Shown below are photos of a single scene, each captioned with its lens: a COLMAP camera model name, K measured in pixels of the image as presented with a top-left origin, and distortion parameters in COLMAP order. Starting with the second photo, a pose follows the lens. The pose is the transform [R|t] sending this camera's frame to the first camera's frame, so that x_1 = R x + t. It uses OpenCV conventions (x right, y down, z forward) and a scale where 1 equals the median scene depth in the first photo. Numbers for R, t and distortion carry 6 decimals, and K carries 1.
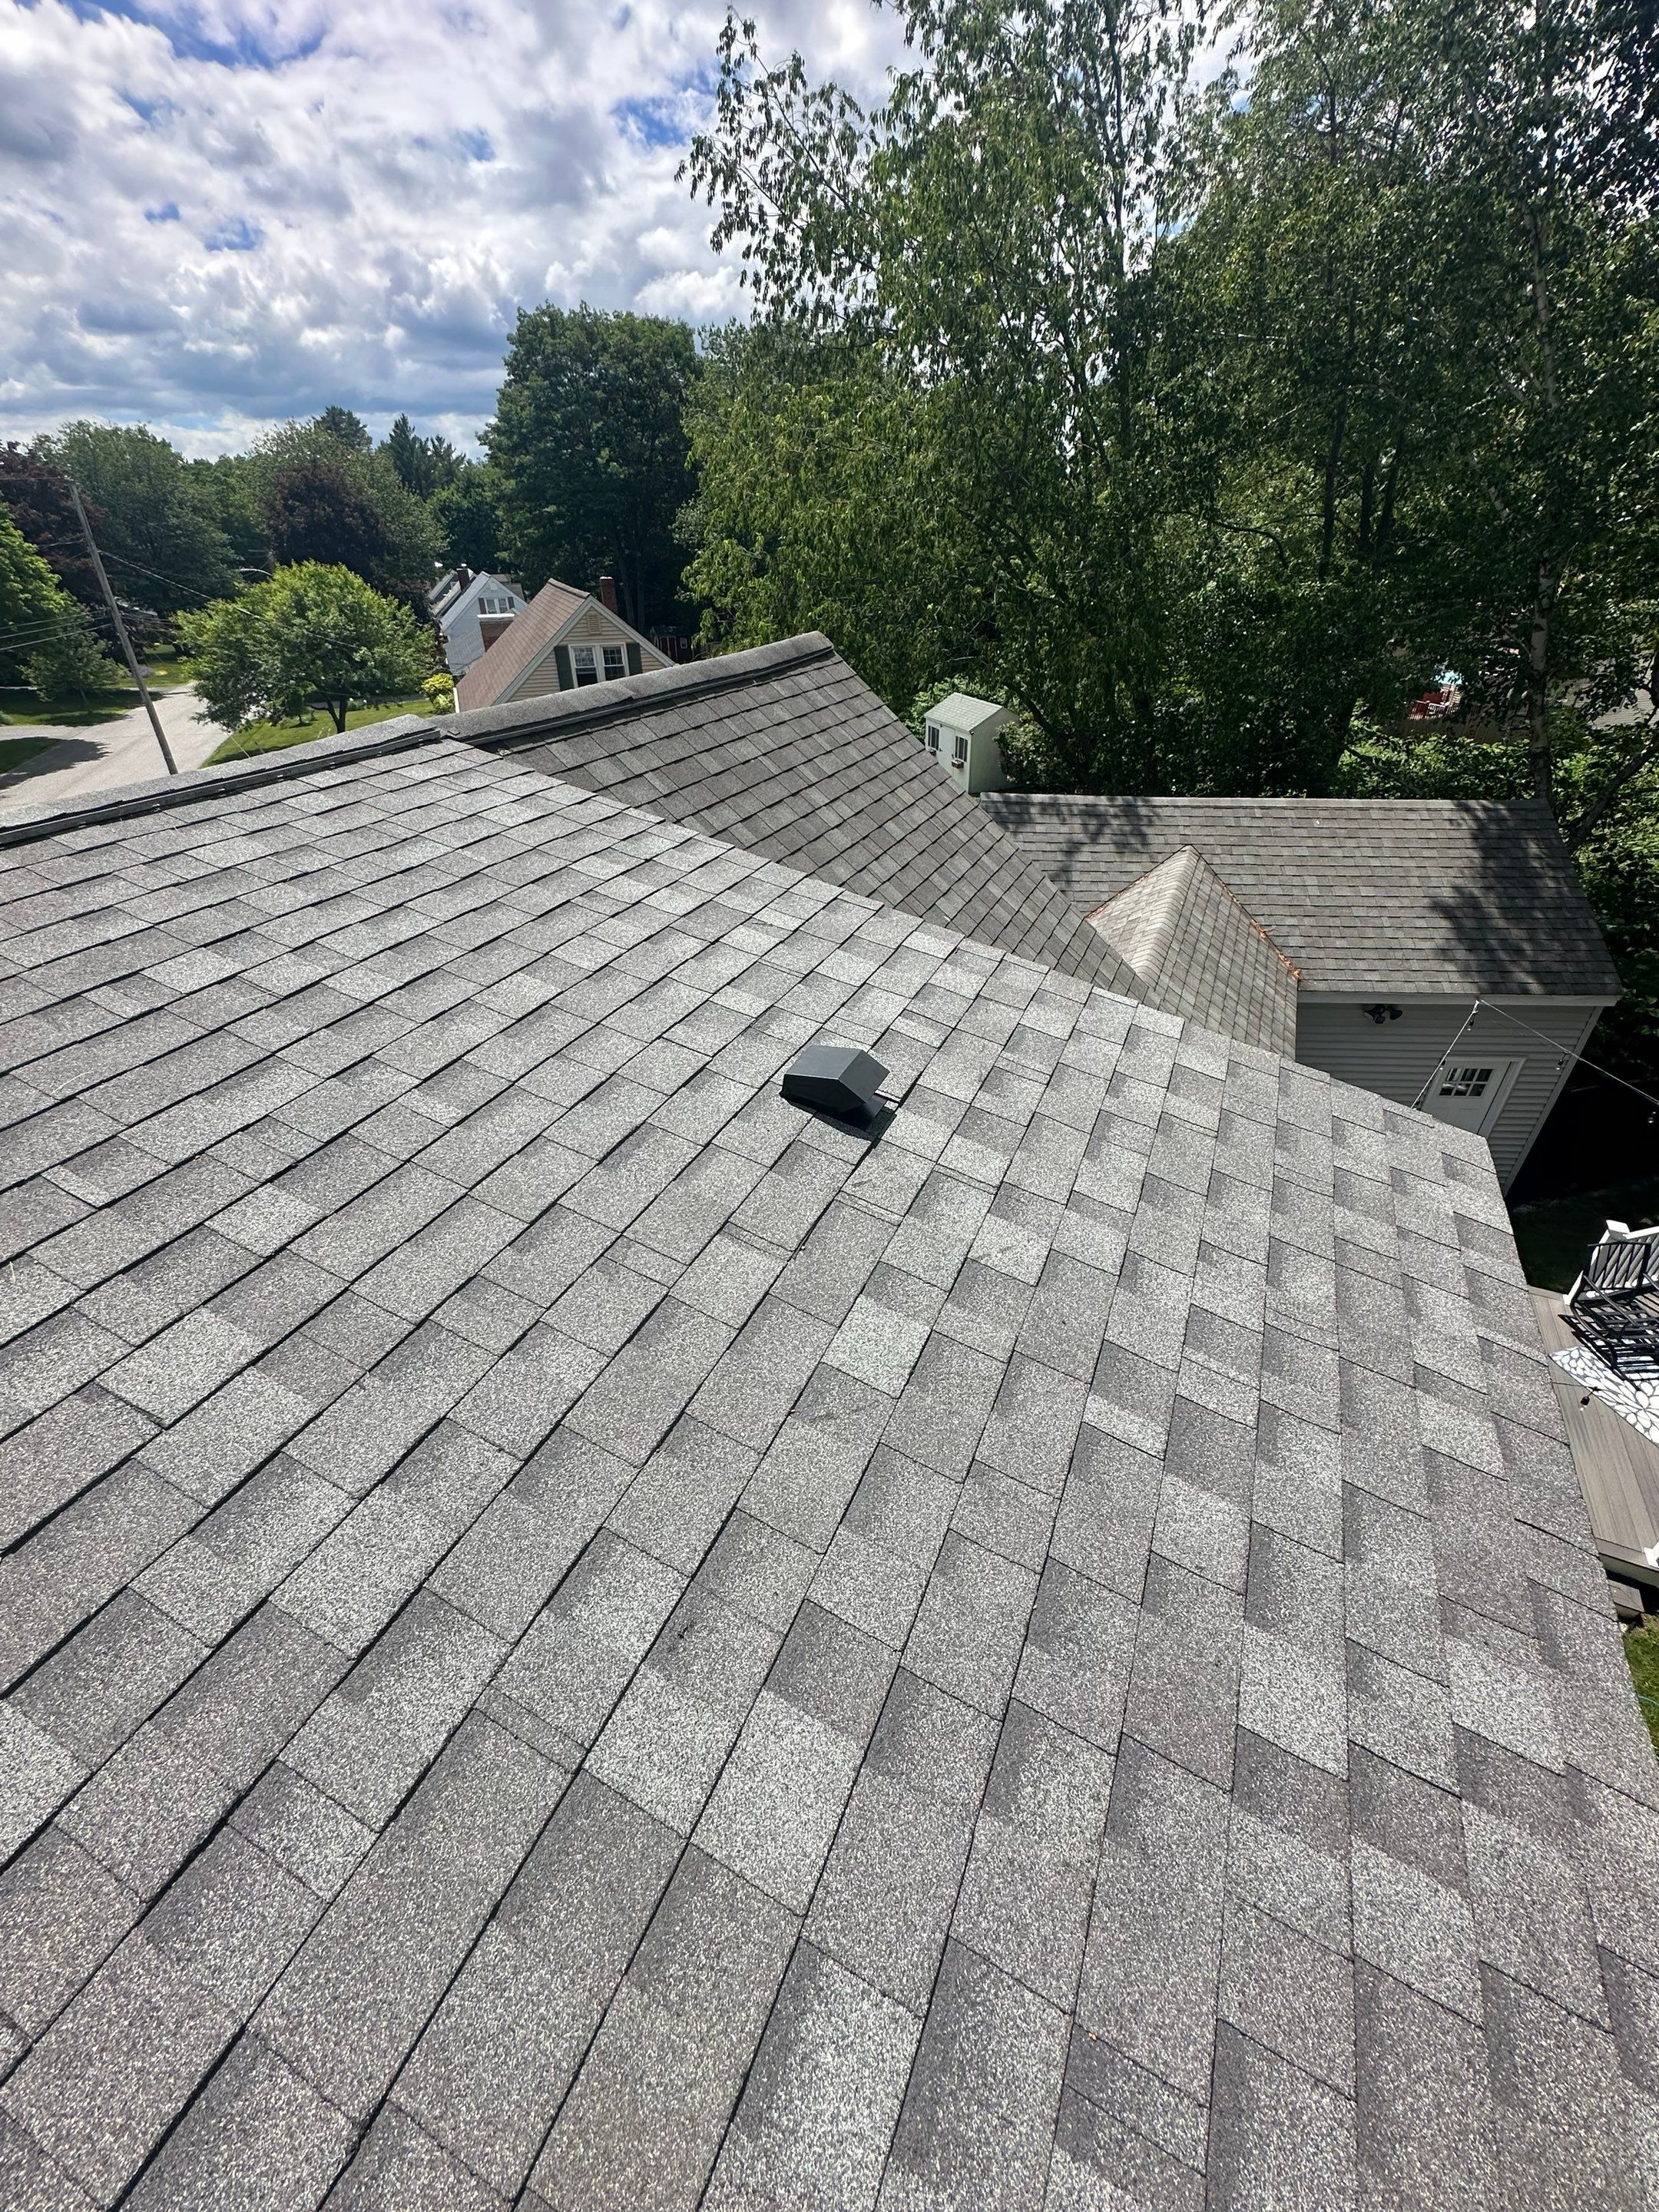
lens RADIAL K [[883.2, 0, 832.5], [0, 883.2, 1100.8], [0, 0, 1]] dist [-0.001616, 0.000138]
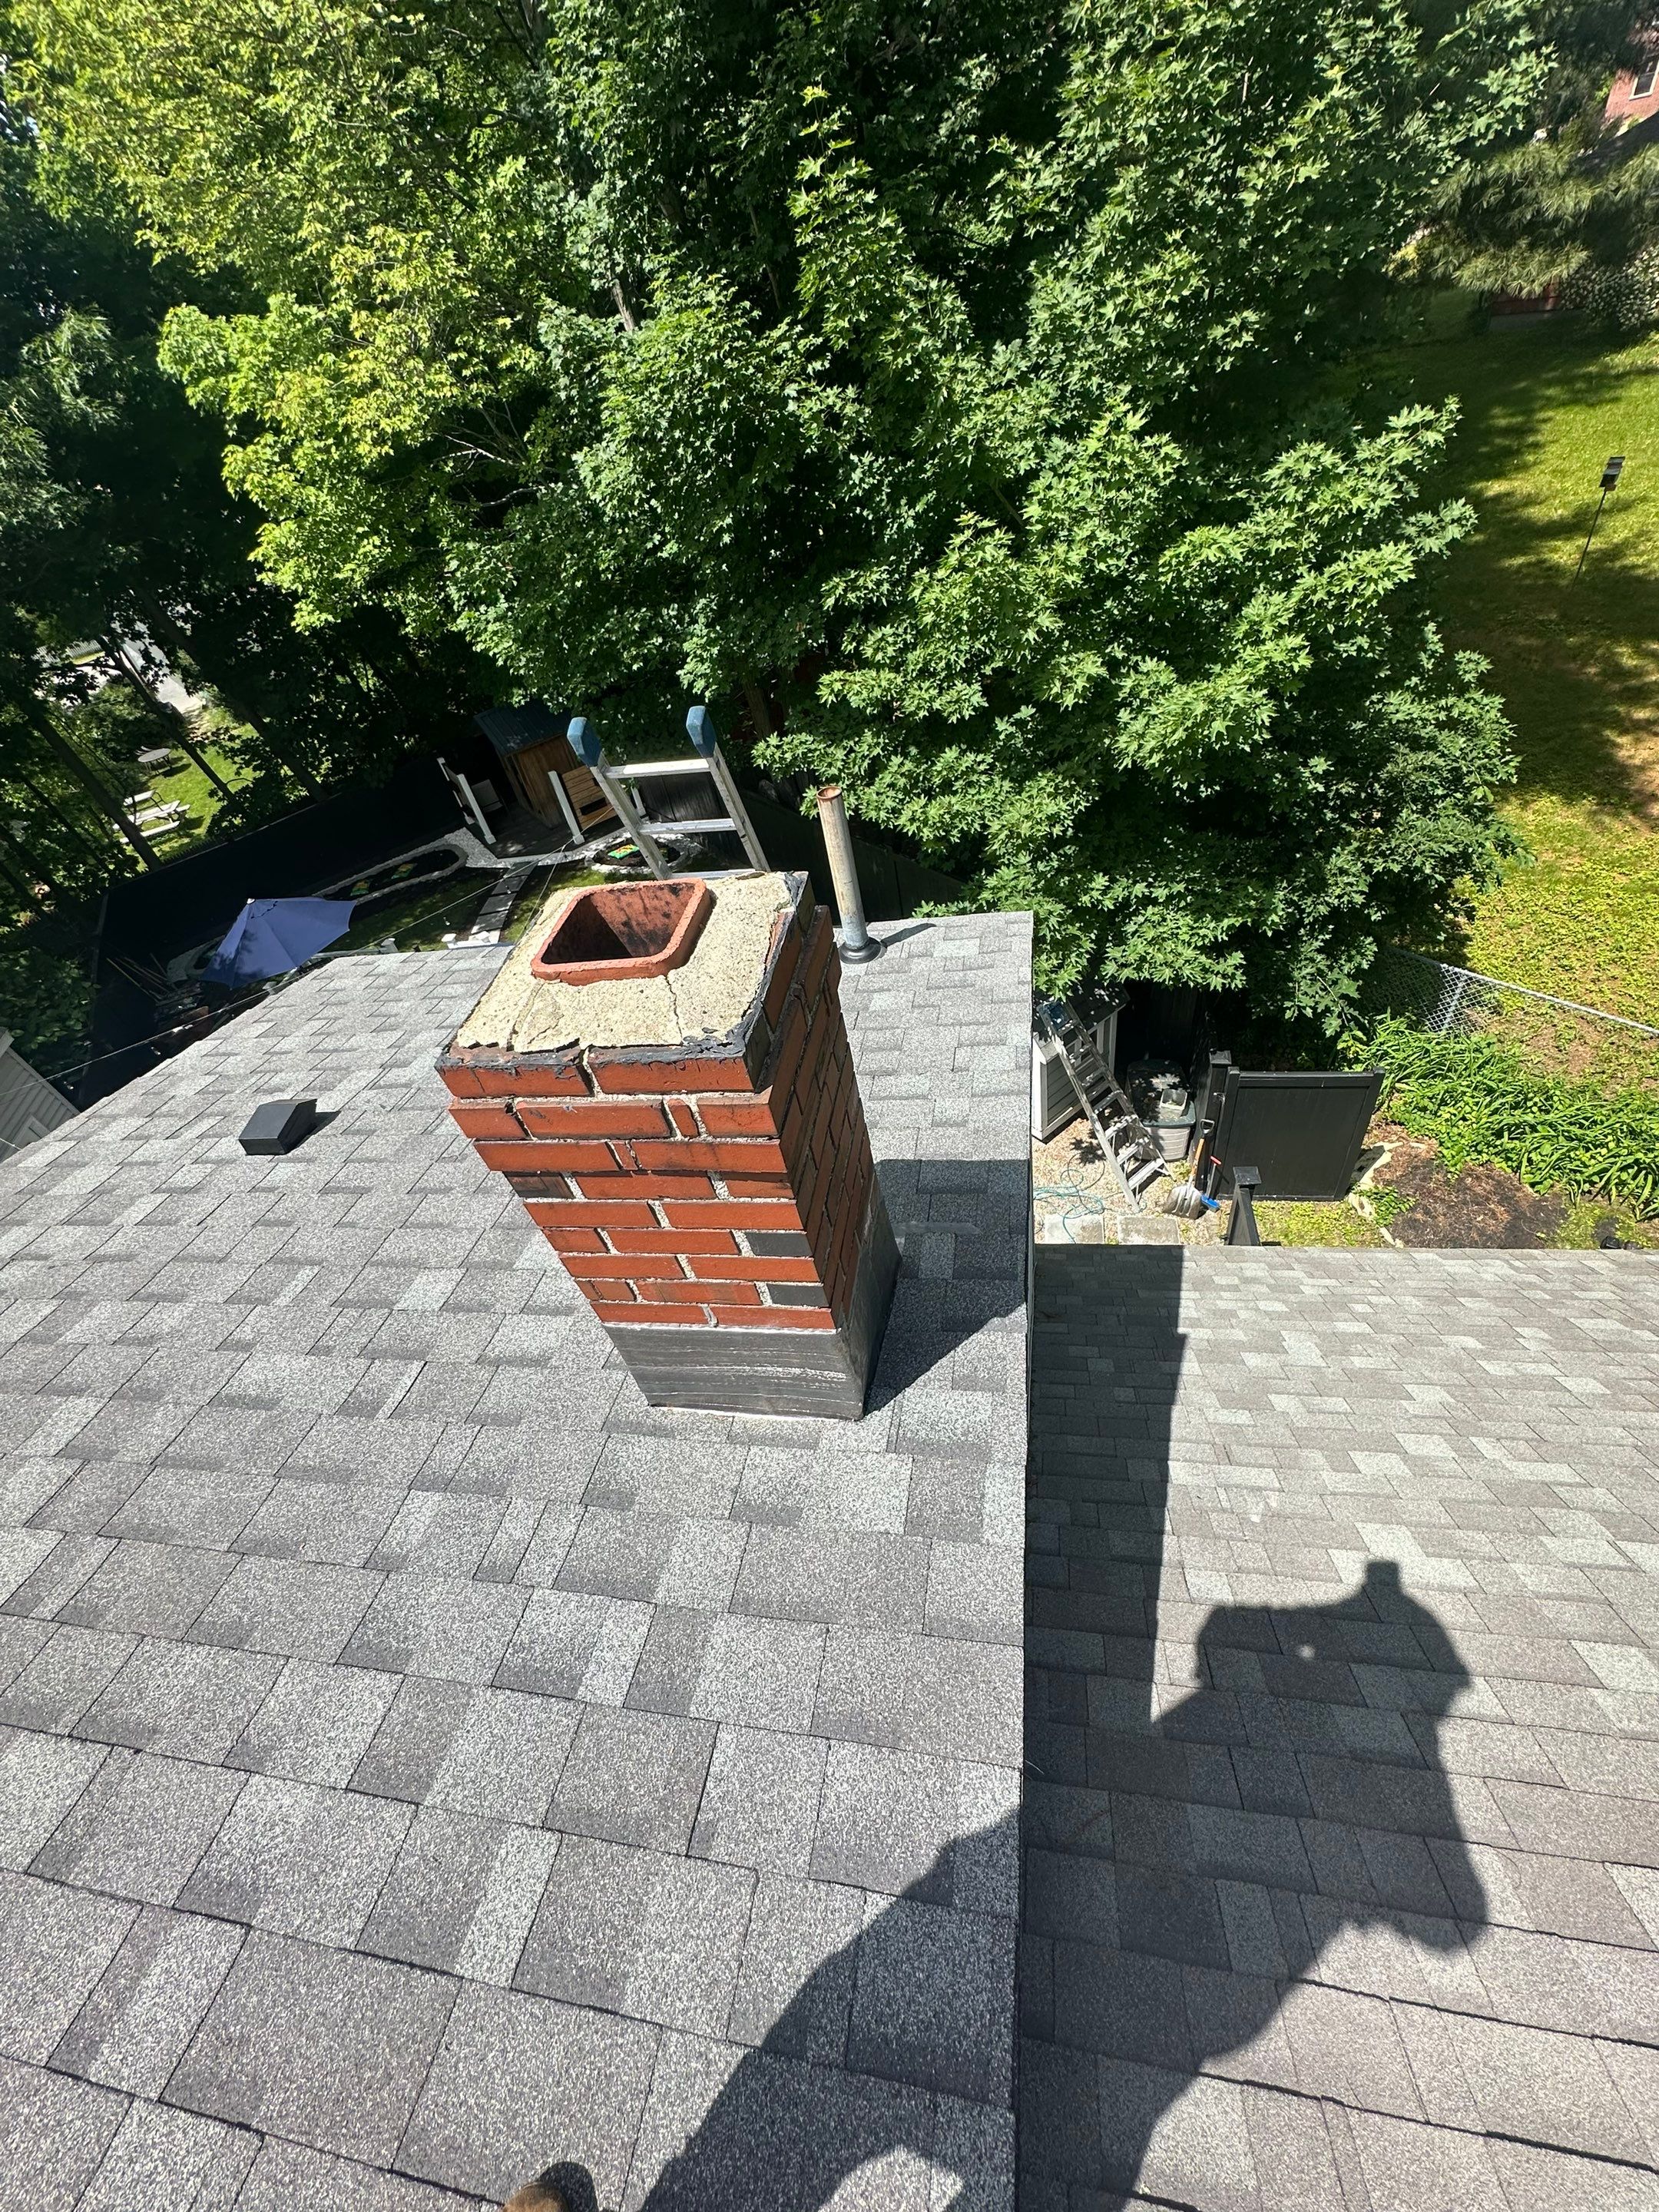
lens RADIAL K [[883.2, 0, 832.5], [0, 883.2, 1100.8], [0, 0, 1]] dist [-0.001616, 0.000138]
pose [[-0.269882, -0.622336, 0.734753, -0.889845], [0.664691, 0.431683, 0.609784, -0.224630], [-0.696671, 0.652953, 0.297158, -0.017424]]
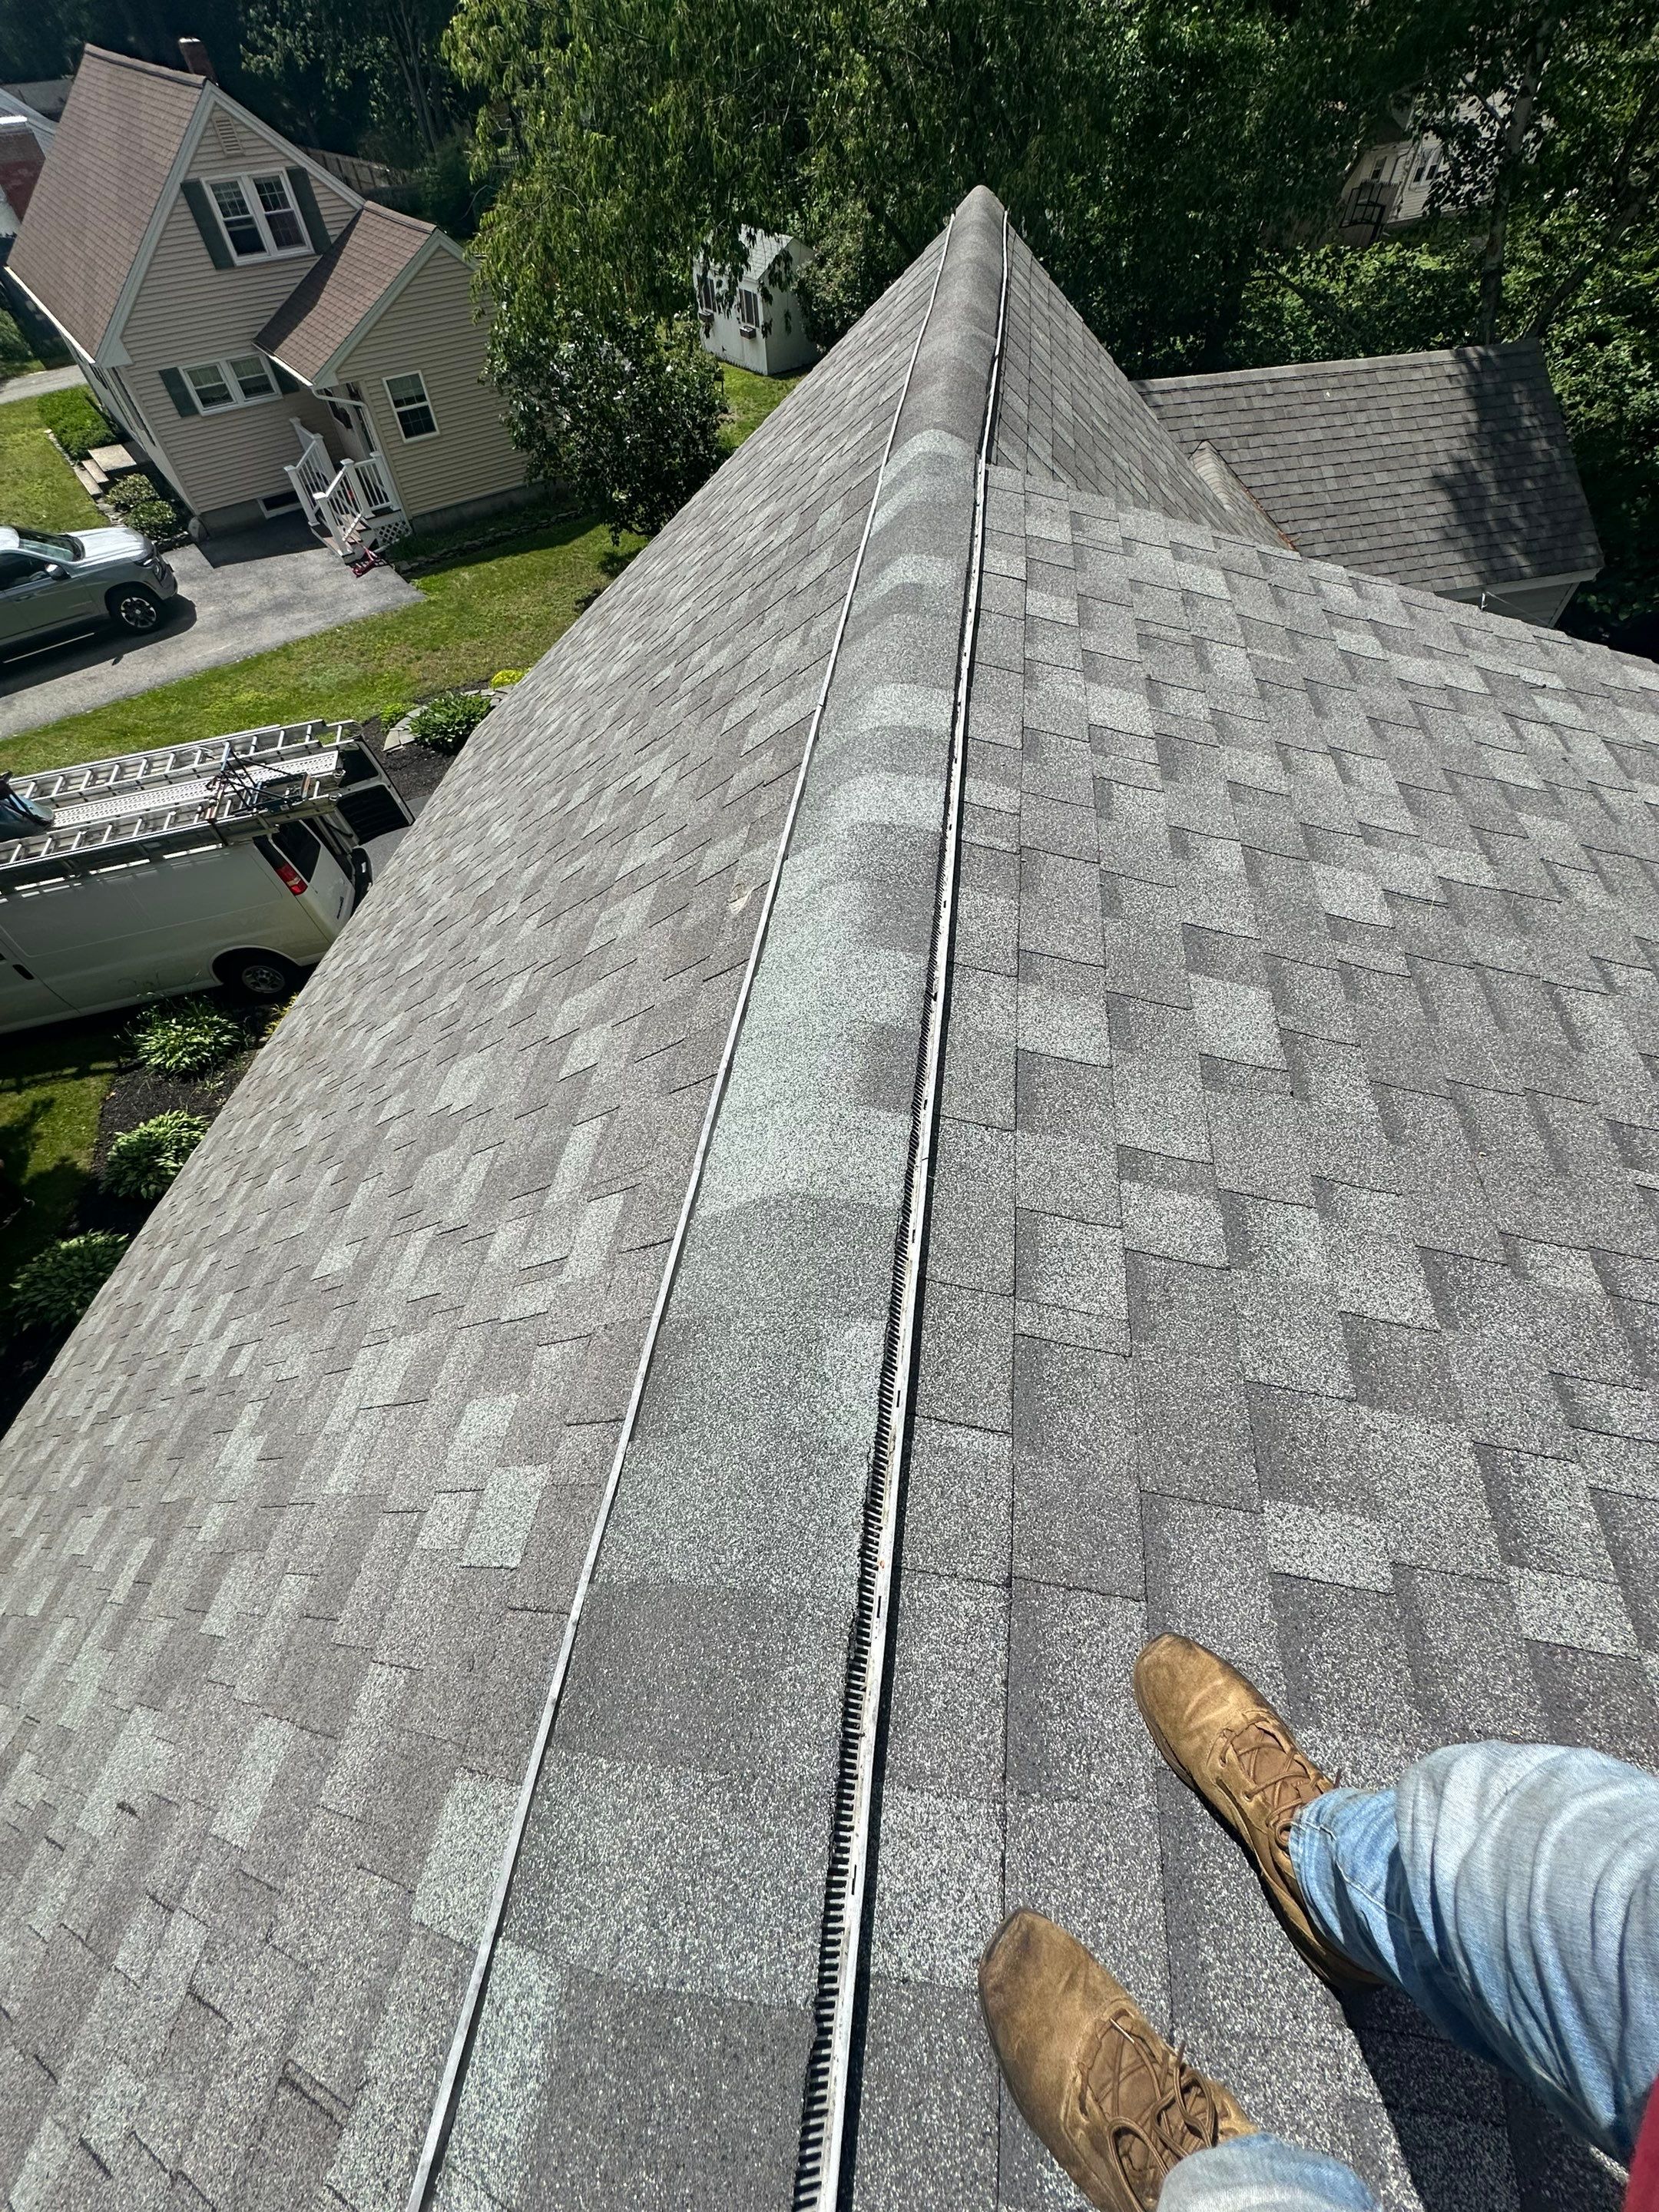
lens RADIAL K [[883.2, 0, 832.5], [0, 883.2, 1100.8], [0, 0, 1]] dist [-0.001616, 0.000138]
pose [[0.957447, -0.238741, 0.162166, -0.988472], [0.166099, 0.915323, 0.366871, -0.256559], [-0.236021, -0.324324, 0.916028, 0.200192]]
